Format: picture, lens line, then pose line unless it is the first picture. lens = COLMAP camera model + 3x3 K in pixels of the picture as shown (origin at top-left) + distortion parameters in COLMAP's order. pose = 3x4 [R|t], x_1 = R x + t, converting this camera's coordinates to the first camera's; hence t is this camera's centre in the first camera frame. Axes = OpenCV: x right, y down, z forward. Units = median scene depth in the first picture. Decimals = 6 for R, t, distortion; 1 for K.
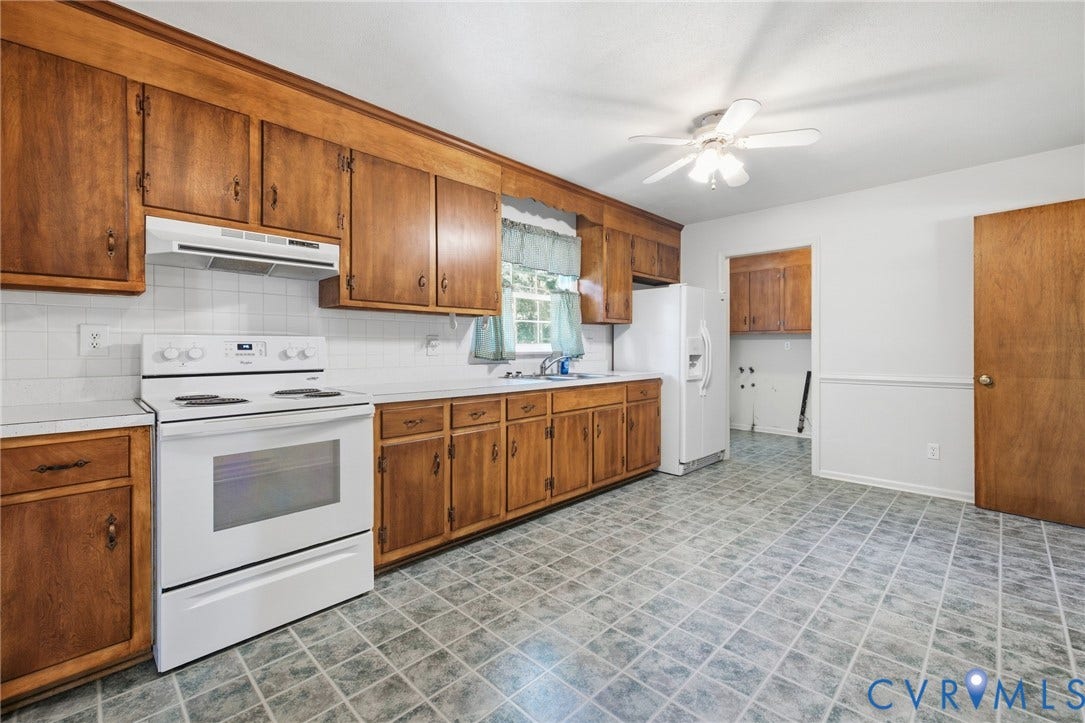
lens RADIAL K [[461.0, 0, 540.4], [0, 461.0, 349.9], [0, 0, 1]] dist [0.003176, 0.000294]
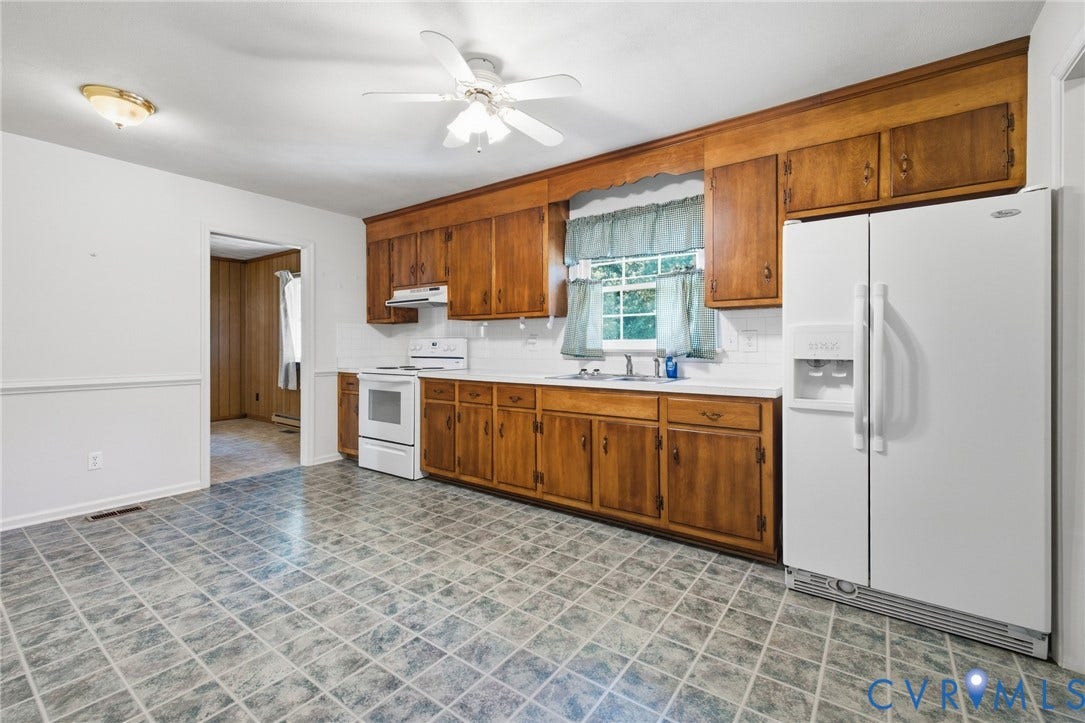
lens RADIAL K [[466.5, 0, 542.5], [0, 466.5, 348.2], [0, 0, 1]] dist [-0.000422, -0.000104]
pose [[0.151572, 0.008584, -0.988409, 1.152981], [-0.002426, 0.999963, 0.008313, -0.006524], [0.988443, 0.001138, 0.151587, 0.939332]]
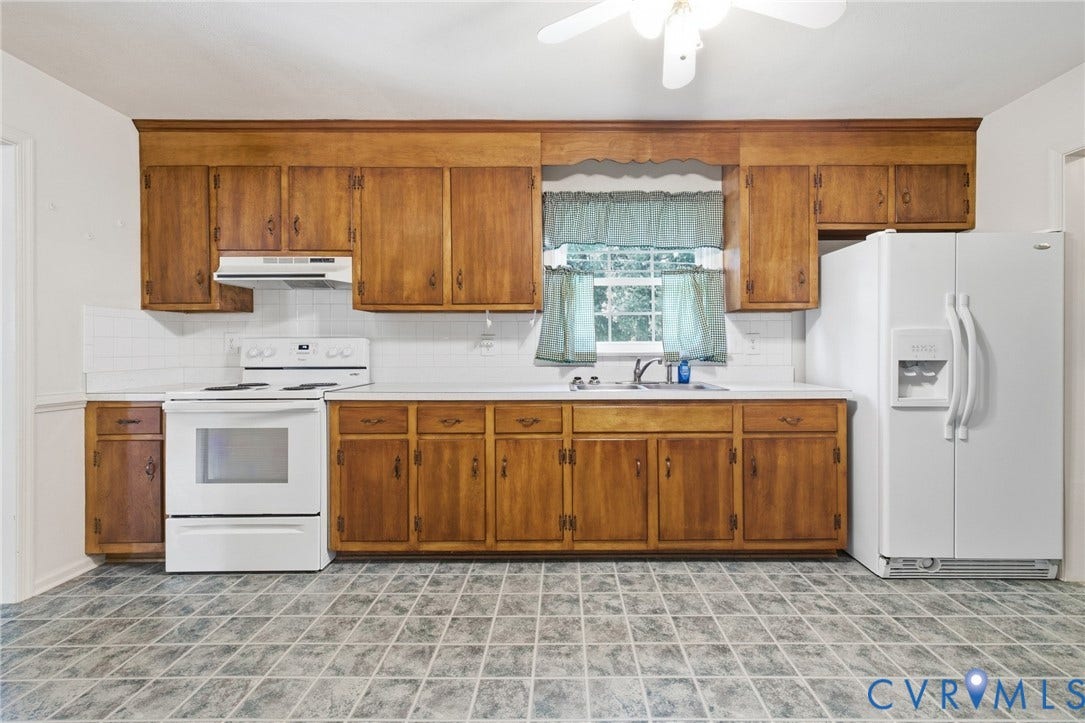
lens RADIAL K [[495.5, 0, 562.6], [0, 495.5, 345.1], [0, 0, 1]] dist [0.004269, 0.000421]
pose [[0.706056, -0.003814, -0.708145, 0.669723], [-0.001358, 0.999976, -0.006740, -0.003739], [0.708154, 0.005721, 0.706034, 0.443796]]
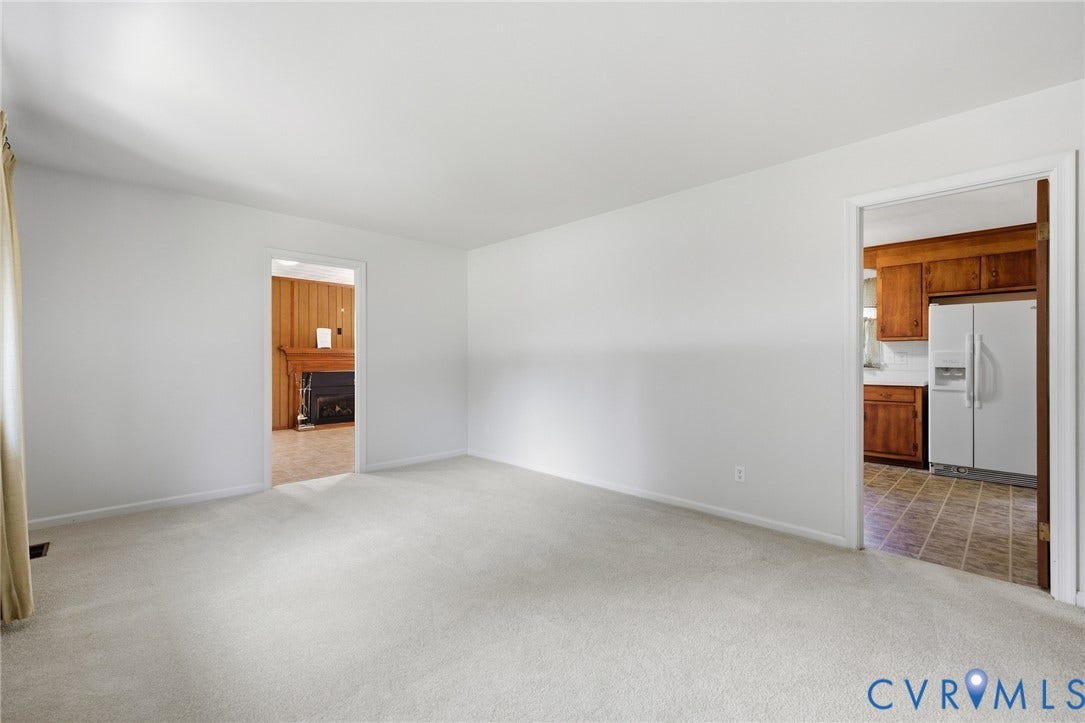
lens RADIAL K [[461.8, 0, 542.5], [0, 461.8, 361.5], [0, 0, 1]] dist [0.001260, 0.000265]
pose [[-0.003163, 0.008114, -0.999962, 2.113185], [-0.003073, 0.999962, 0.008124, -0.013125], [0.999990, 0.003099, -0.003137, 0.068268]]
